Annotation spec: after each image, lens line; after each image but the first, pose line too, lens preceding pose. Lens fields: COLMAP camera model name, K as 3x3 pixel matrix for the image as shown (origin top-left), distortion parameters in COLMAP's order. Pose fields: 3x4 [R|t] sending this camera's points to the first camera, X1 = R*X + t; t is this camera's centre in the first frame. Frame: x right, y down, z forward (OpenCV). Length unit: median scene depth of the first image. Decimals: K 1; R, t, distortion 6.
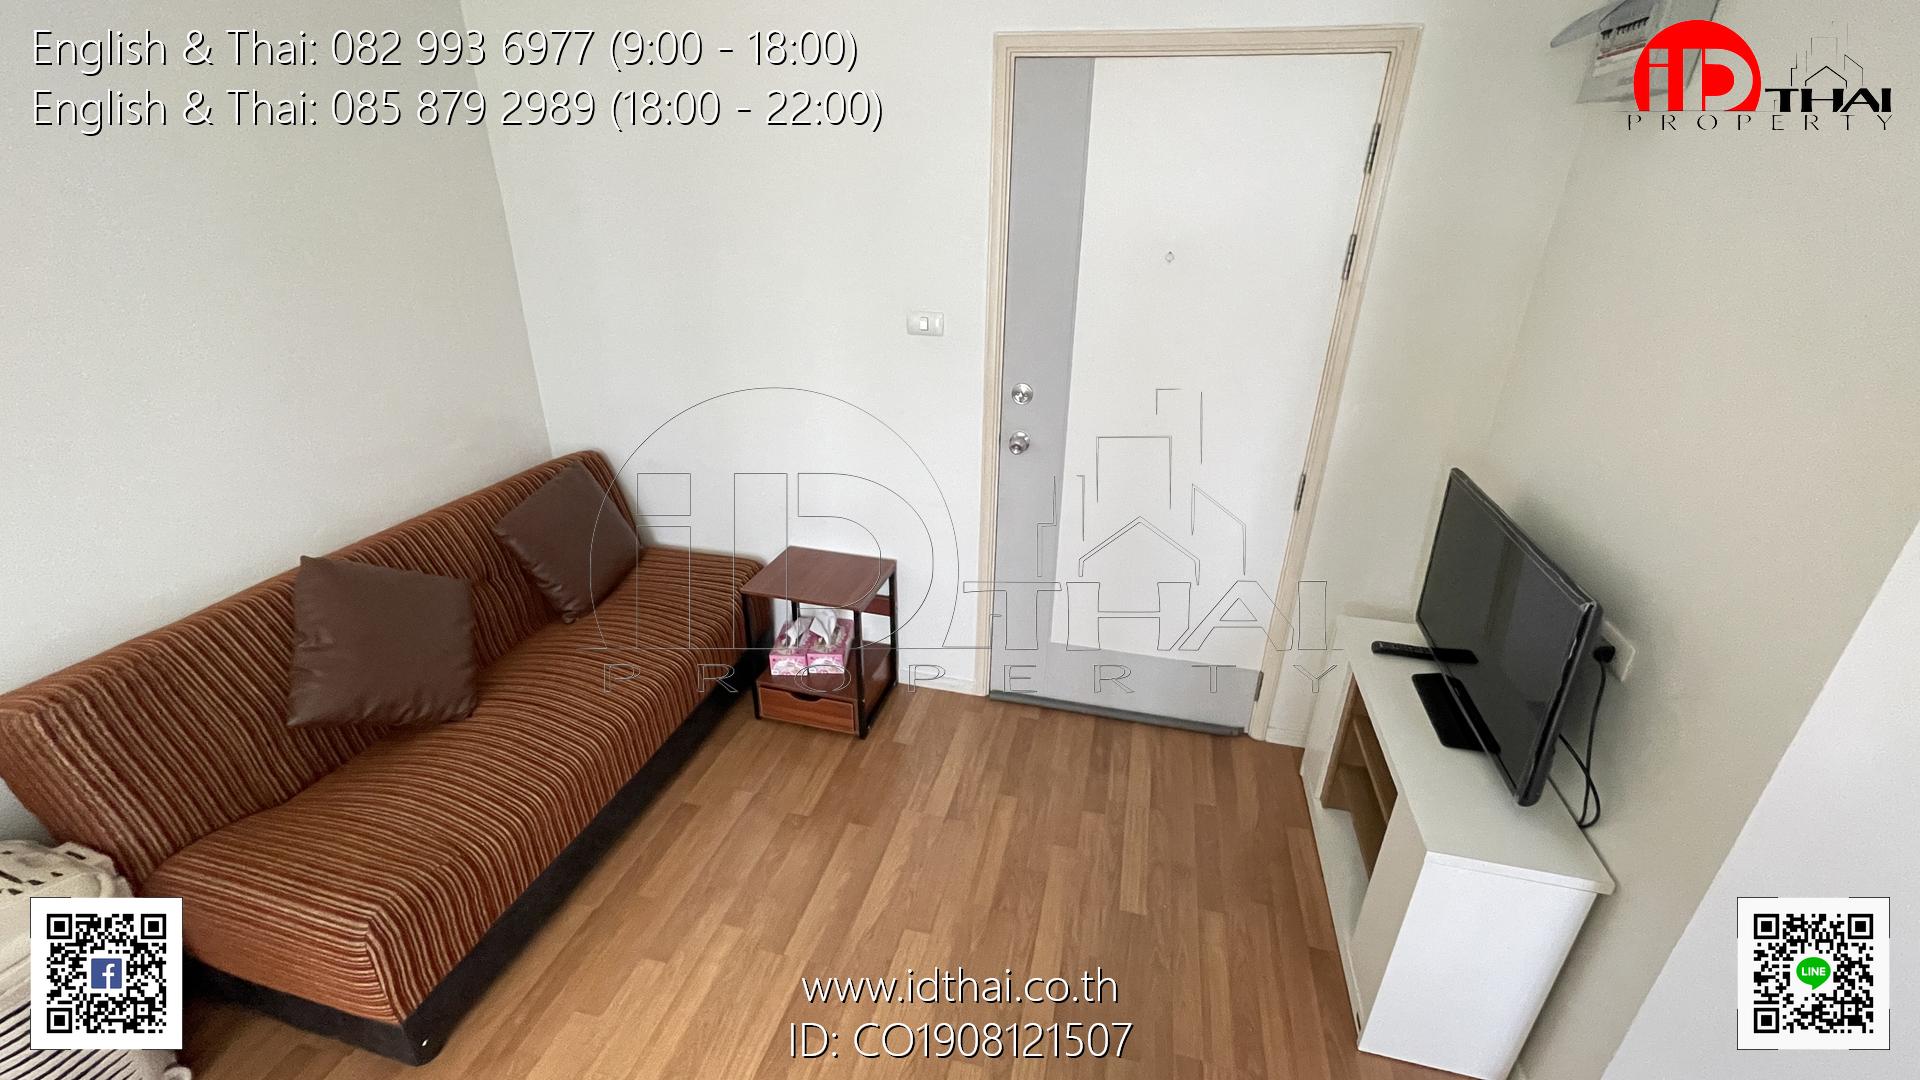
lens RADIAL K [[776.8, 0, 958.6], [0, 776.8, 539.5], [0, 0, 1]] dist [-0.001560, -0.000169]
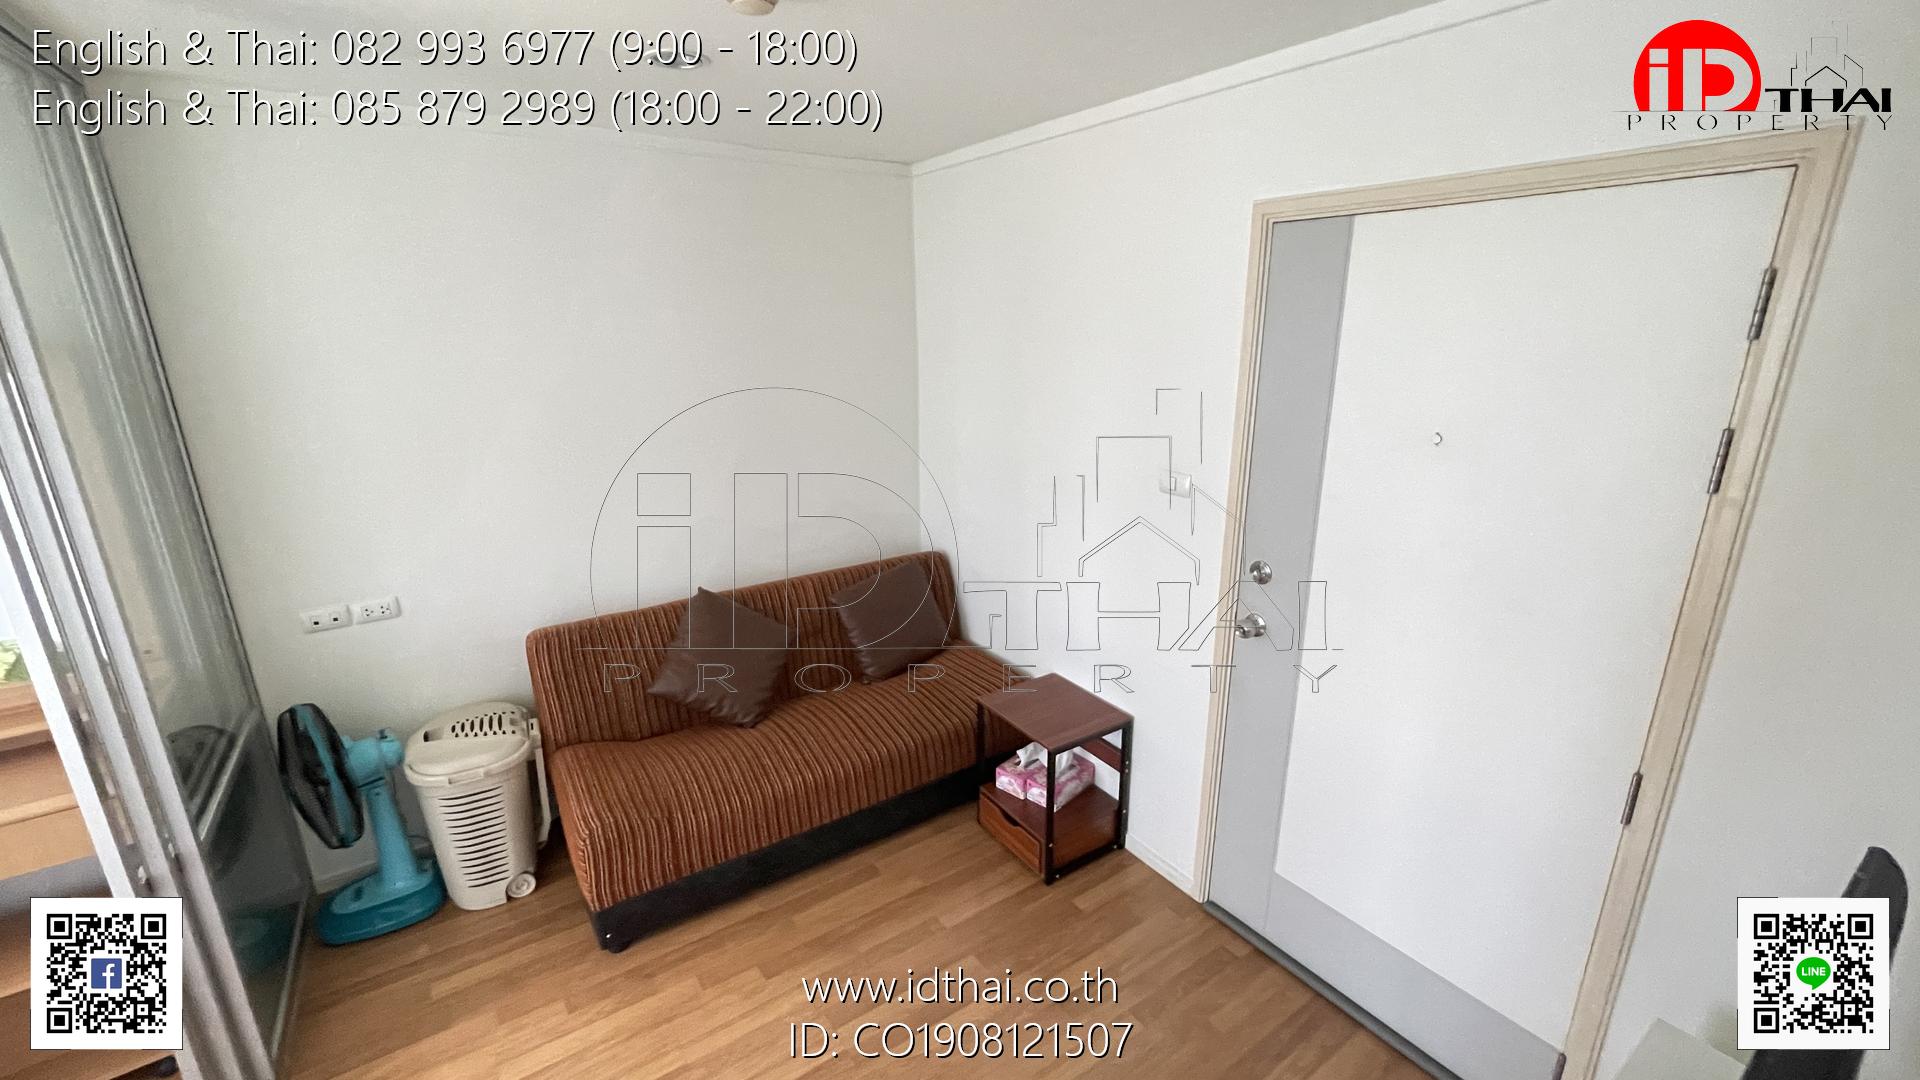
lens RADIAL K [[776.8, 0, 958.6], [0, 776.8, 539.5], [0, 0, 1]] dist [-0.001560, -0.000169]
pose [[0.747736, 0.161642, -0.644021, 0.429272], [-0.253152, 0.966057, -0.051450, -0.101931], [0.613844, 0.201506, 0.763276, 0.122704]]
